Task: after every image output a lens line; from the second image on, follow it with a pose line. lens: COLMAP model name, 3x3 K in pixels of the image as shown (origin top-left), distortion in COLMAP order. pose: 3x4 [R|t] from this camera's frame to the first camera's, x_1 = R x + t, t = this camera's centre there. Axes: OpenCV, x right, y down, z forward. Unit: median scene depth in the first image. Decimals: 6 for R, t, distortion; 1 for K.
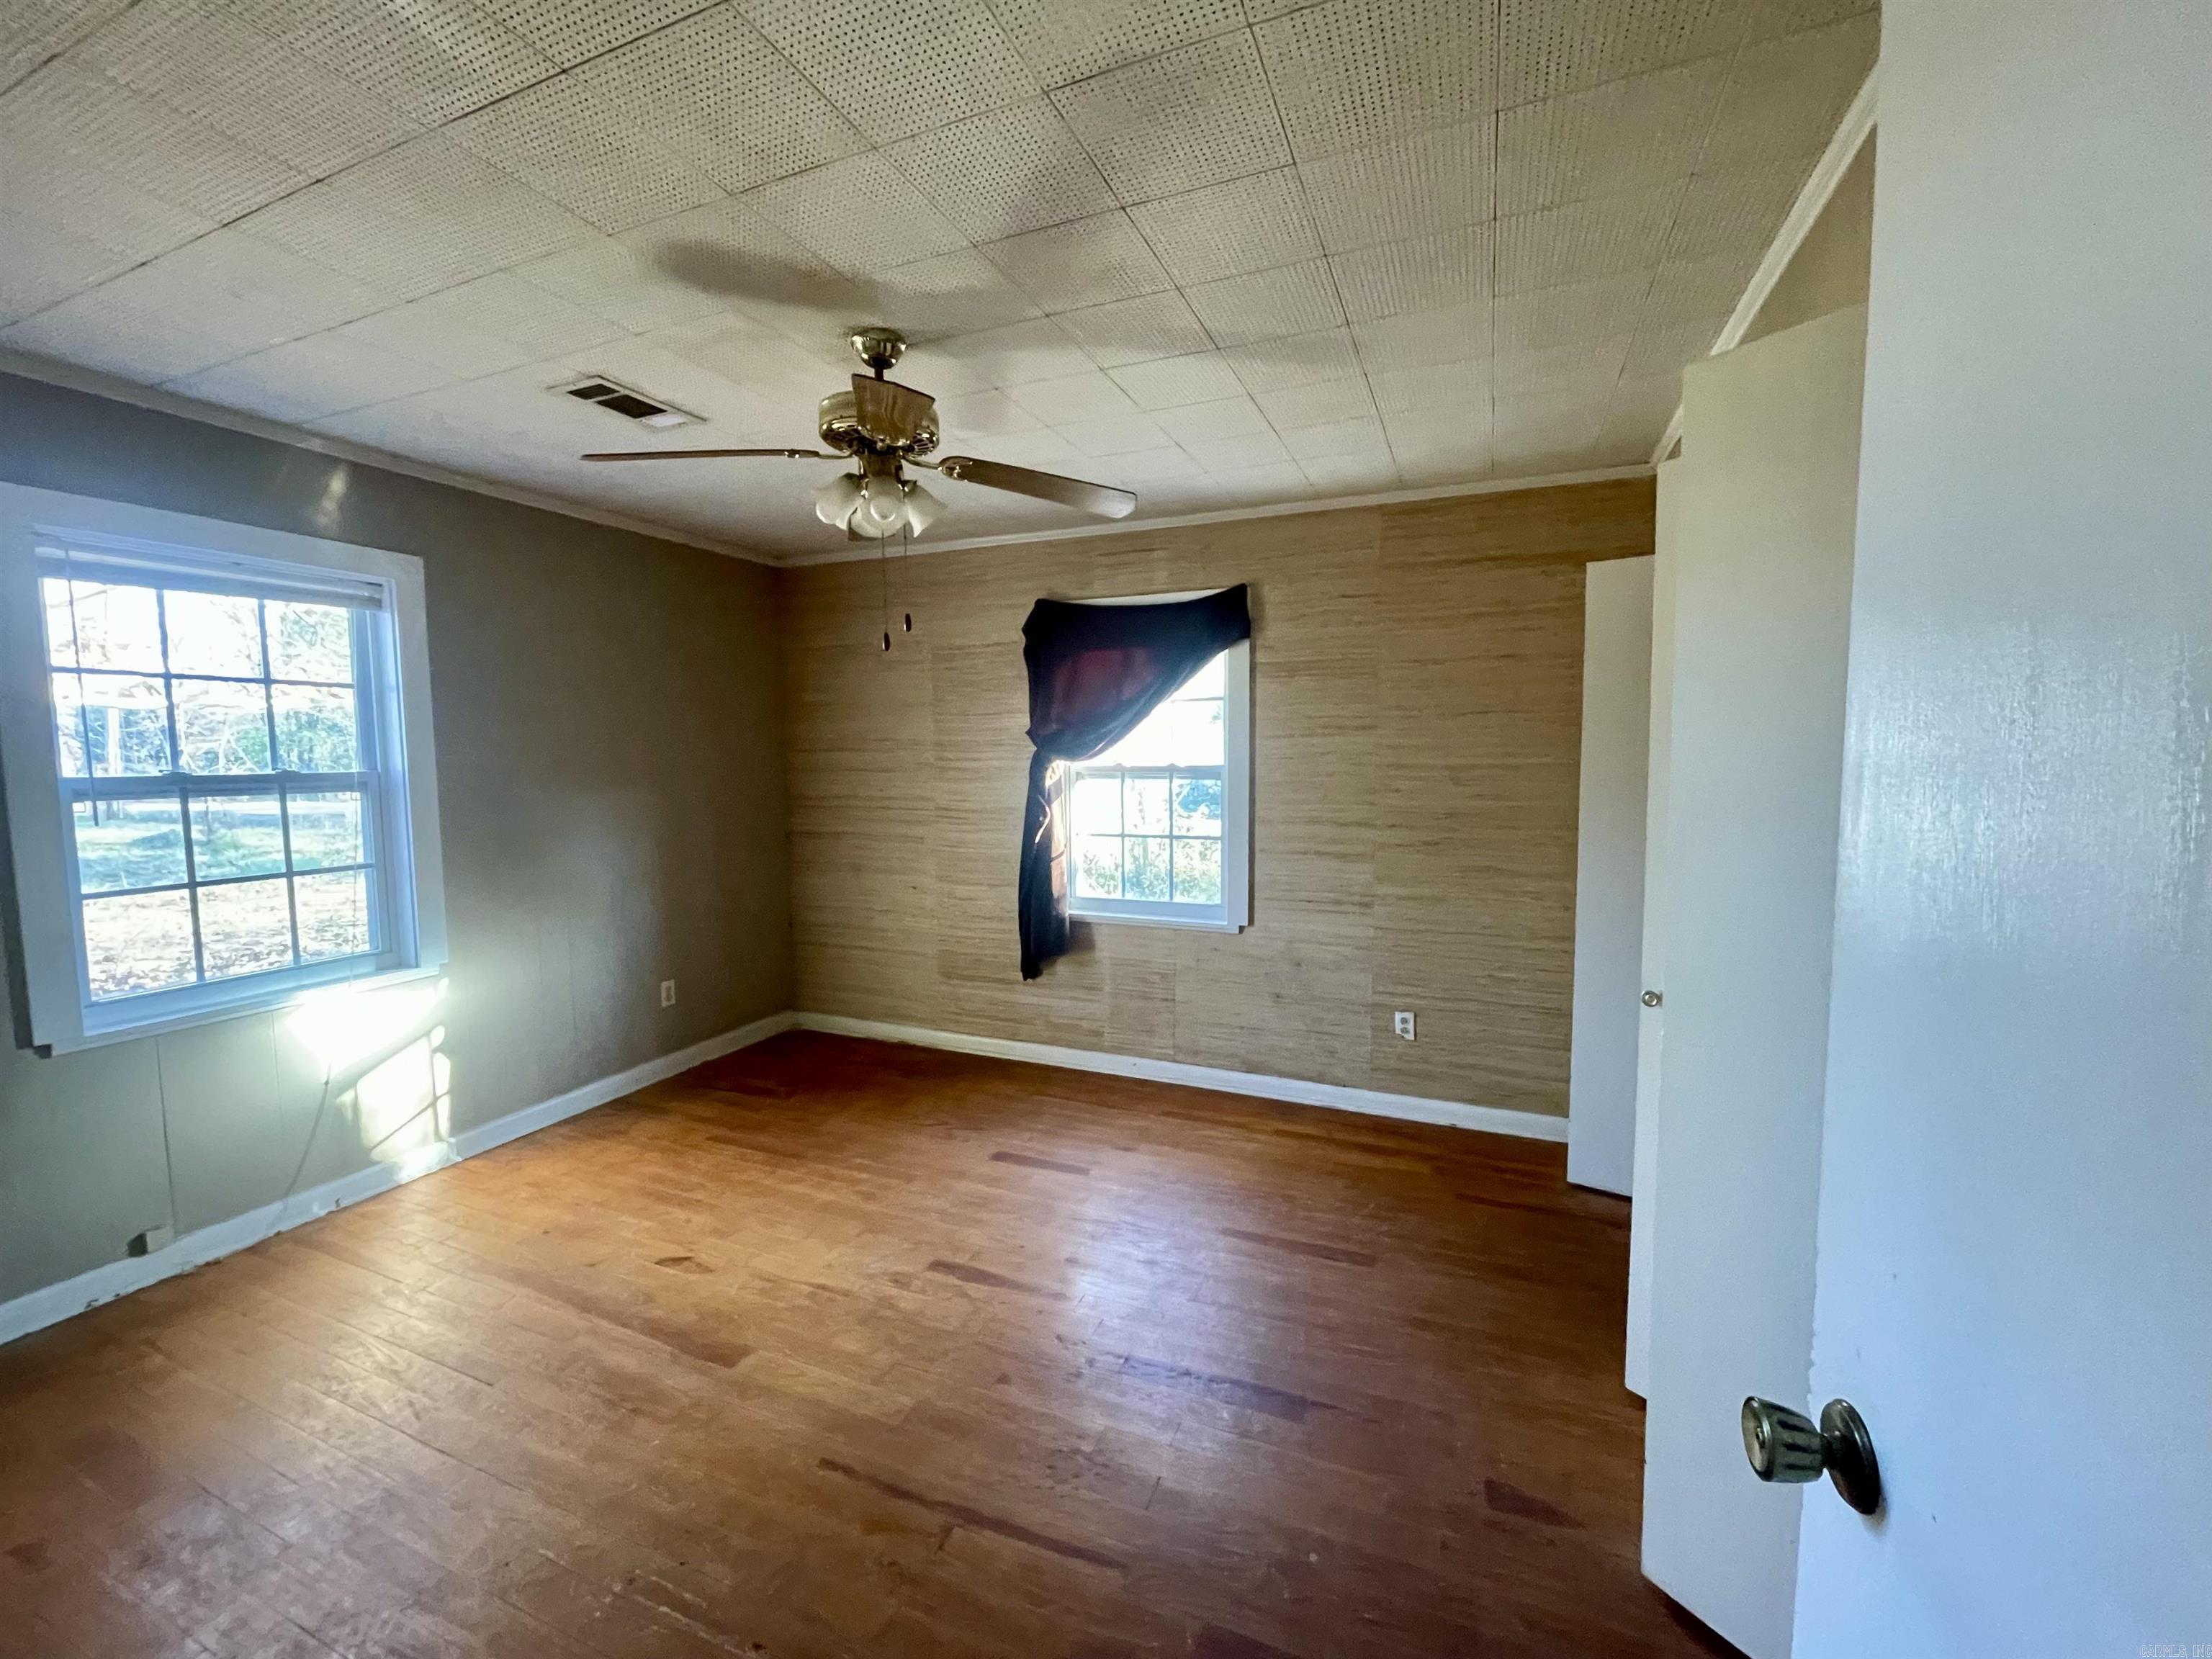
lens RADIAL K [[903.5, 0, 1104.9], [0, 903.5, 828.5], [0, 0, 1]] dist [-0.003068, 0.000622]
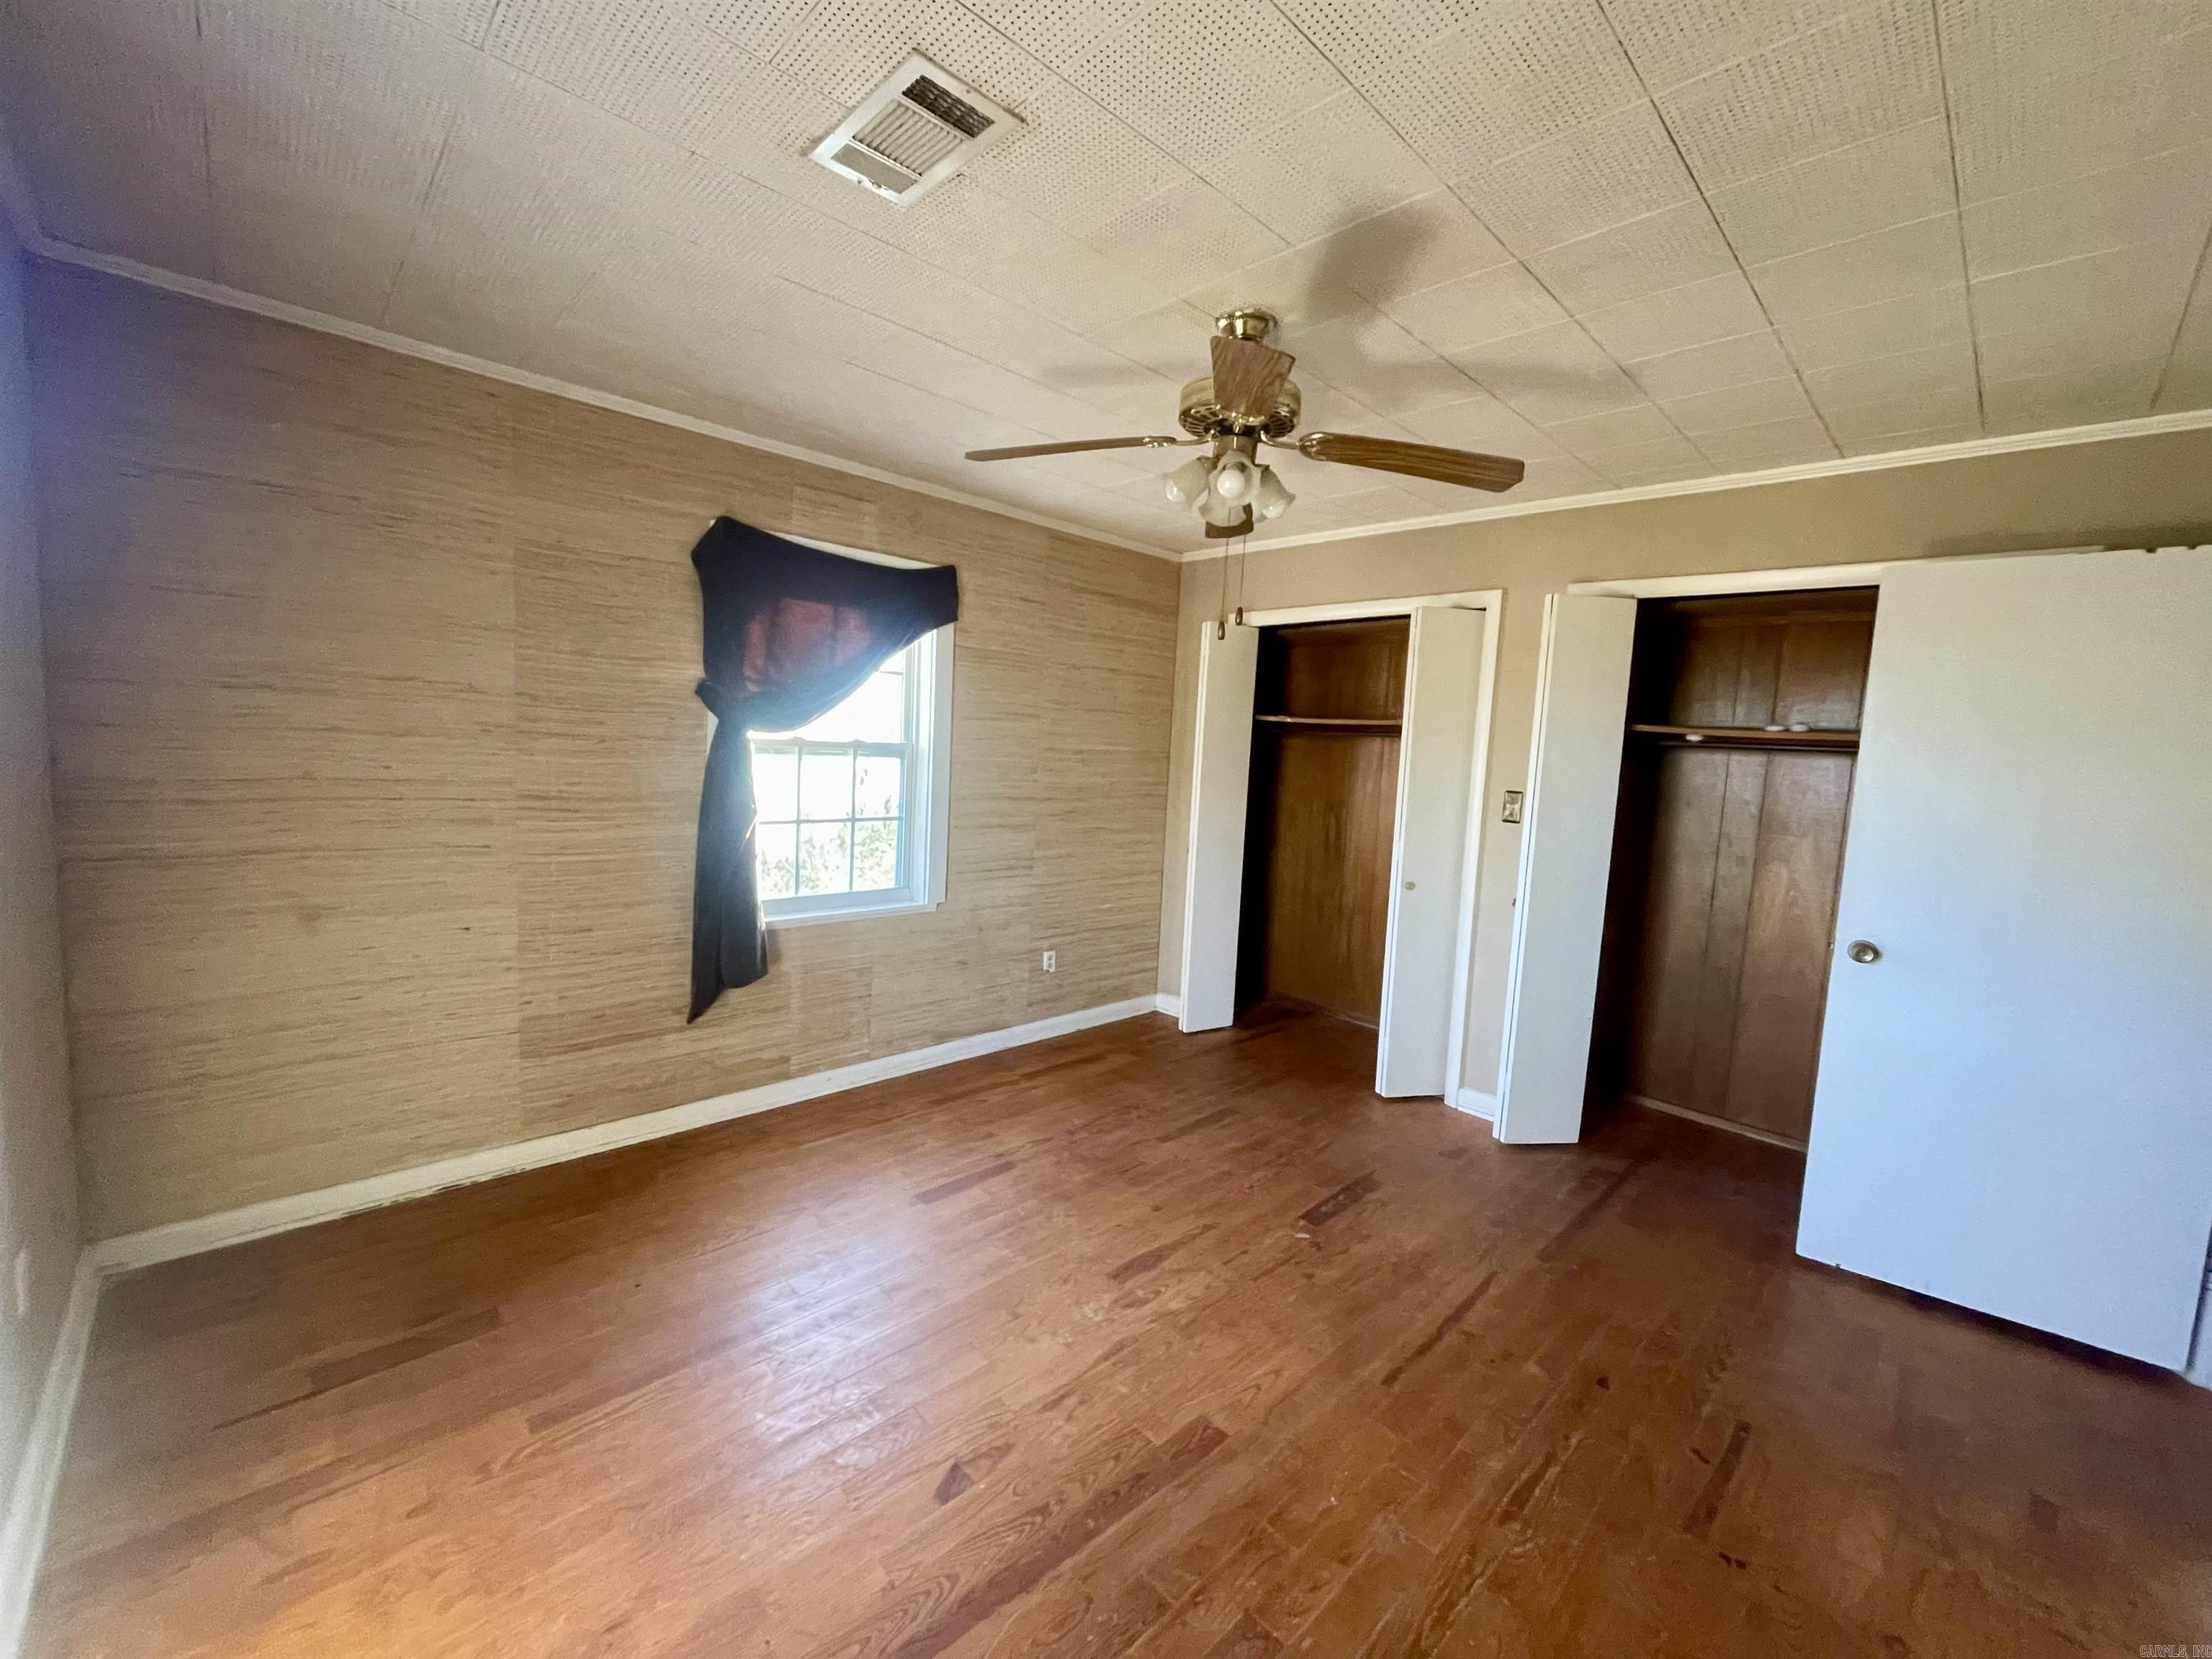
lens RADIAL K [[903.5, 0, 1103.9], [0, 903.5, 827.9], [0, 0, 1]] dist [-0.003068, 0.000622]
pose [[0.378601, -0.065819, 0.923217, -0.734287], [0.023711, 0.997831, 0.061415, -0.035171], [-0.925256, -0.001361, 0.379340, 0.457414]]
